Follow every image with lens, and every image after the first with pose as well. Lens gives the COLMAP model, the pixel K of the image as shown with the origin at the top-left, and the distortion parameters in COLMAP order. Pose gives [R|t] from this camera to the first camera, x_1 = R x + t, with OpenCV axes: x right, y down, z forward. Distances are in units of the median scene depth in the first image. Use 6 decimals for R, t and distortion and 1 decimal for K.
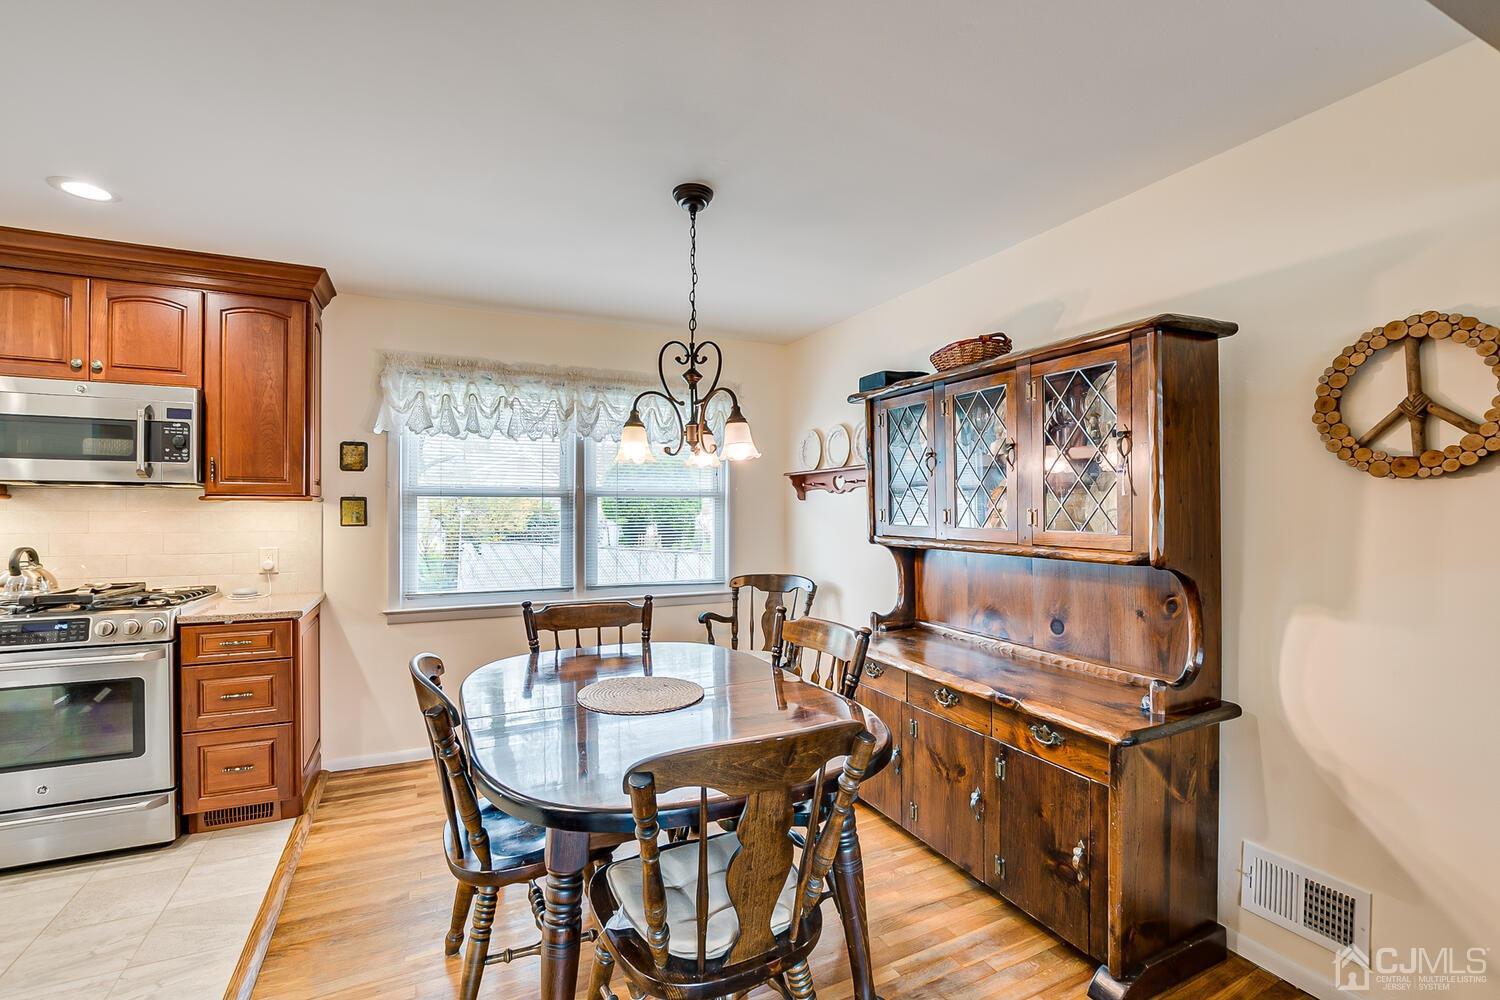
lens RADIAL K [[661.4, 0, 747.3], [0, 661.4, 511.0], [0, 0, 1]] dist [-0.023914, 0.004563]
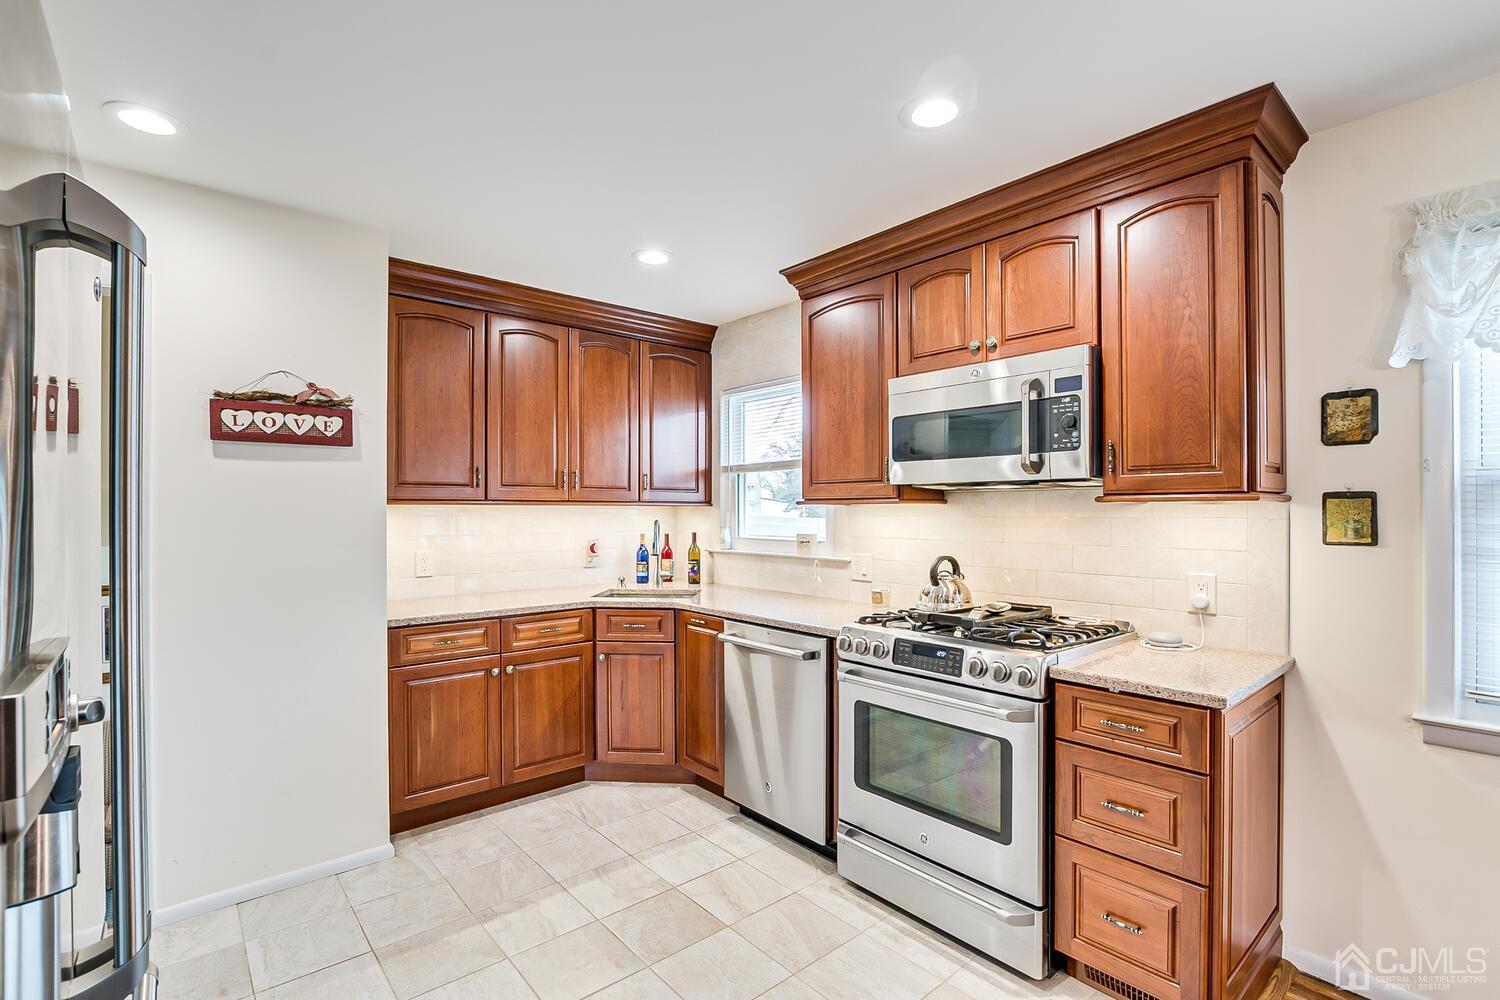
lens RADIAL K [[692.0, 0, 743.8], [0, 692.0, 510.5], [0, 0, 1]] dist [-0.022142, 0.001797]
pose [[0.250355, -0.005807, -0.968137, -0.216215], [-0.001069, 0.999980, -0.006274, -0.002466], [0.968153, 0.002605, 0.250344, 0.450283]]
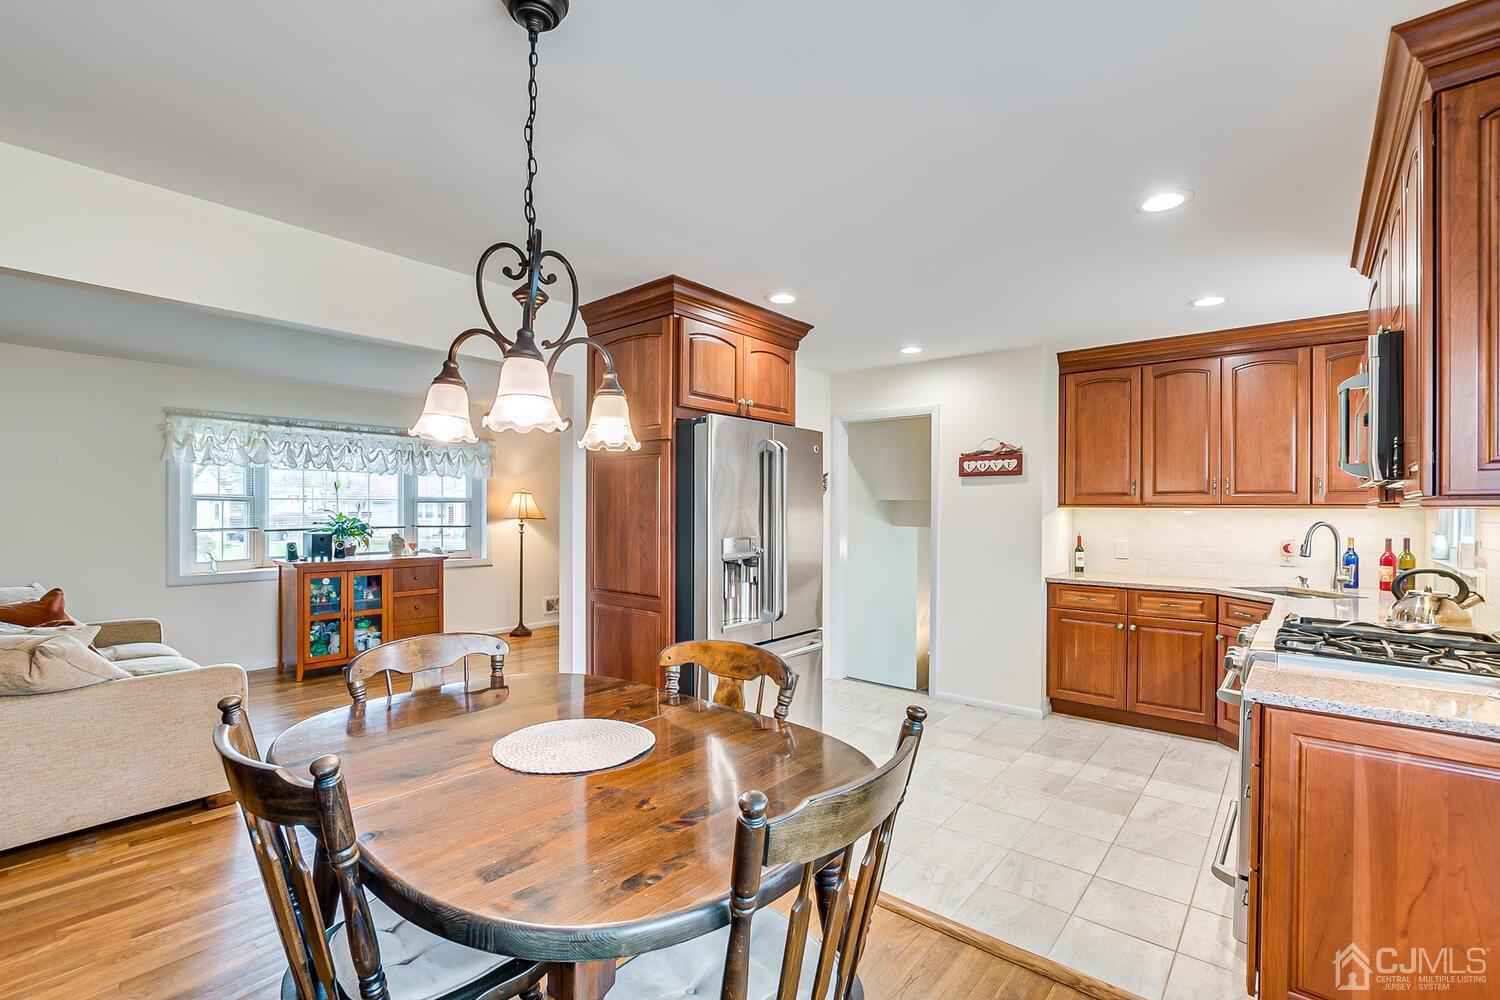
lens RADIAL K [[661.4, 0, 747.3], [0, 661.4, 511.3], [0, 0, 1]] dist [-0.023914, 0.004563]
pose [[-0.915888, -0.007206, -0.401370, -0.020342], [-0.010698, 0.999922, 0.006460, -0.010897], [0.401292, 0.010210, -0.915893, 1.338962]]
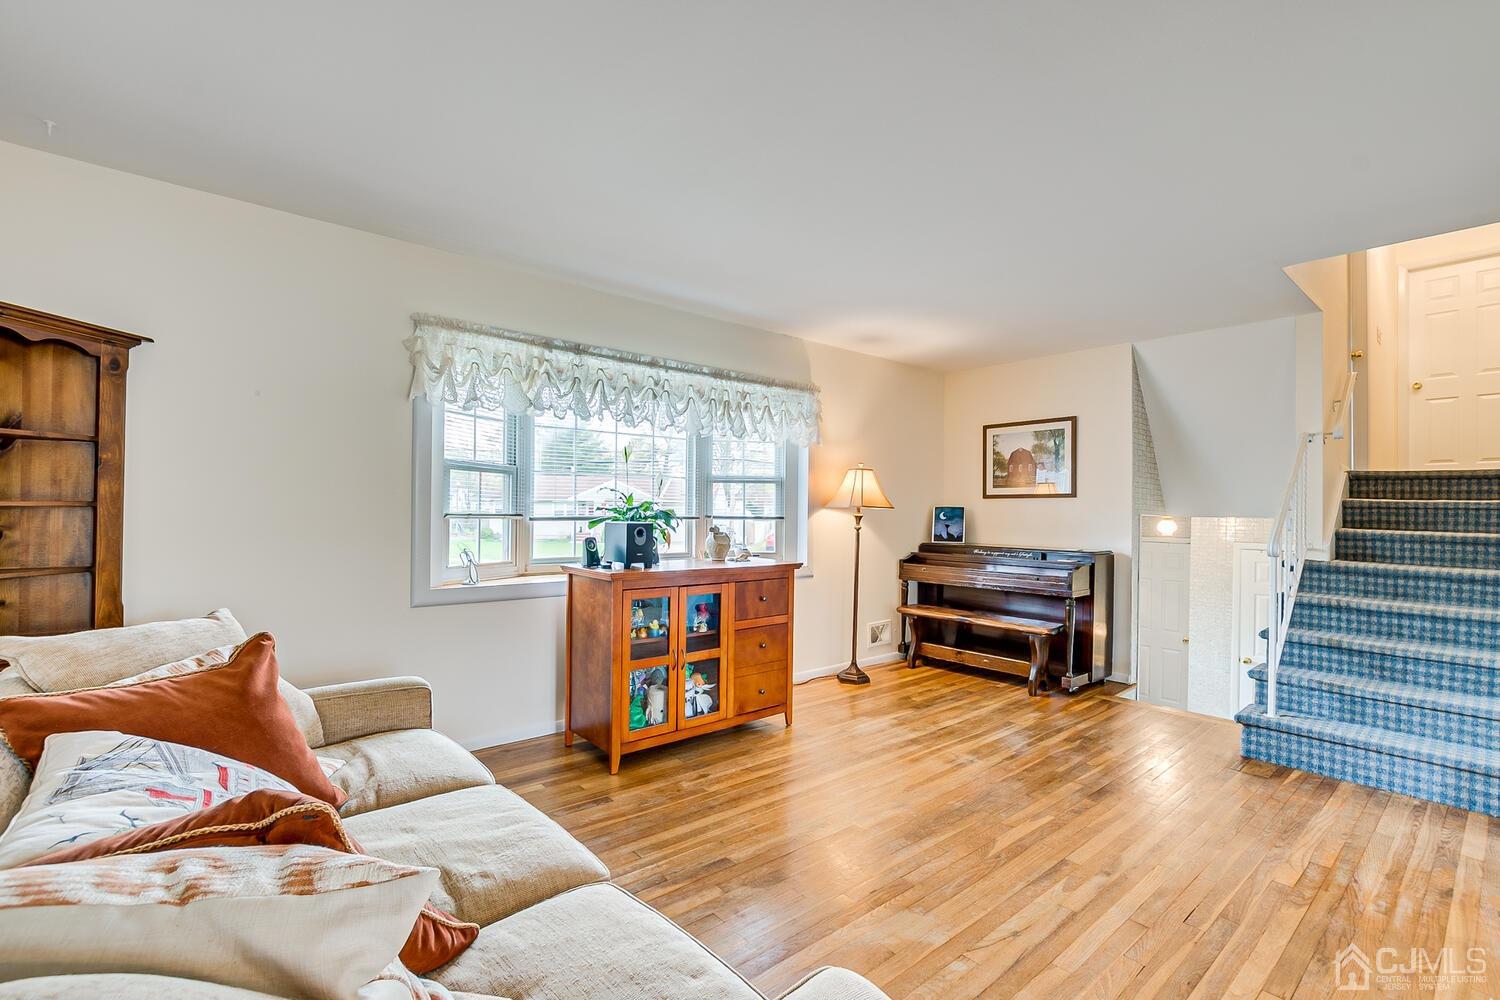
lens RADIAL K [[661.4, 0, 747.5], [0, 661.4, 510.2], [0, 0, 1]] dist [-0.023914, 0.004563]
pose [[-0.969407, -0.017427, -0.244838, 0.449250], [-0.018759, 0.999819, 0.003109, 0.049621], [0.244739, 0.007606, -0.969559, 0.267355]]
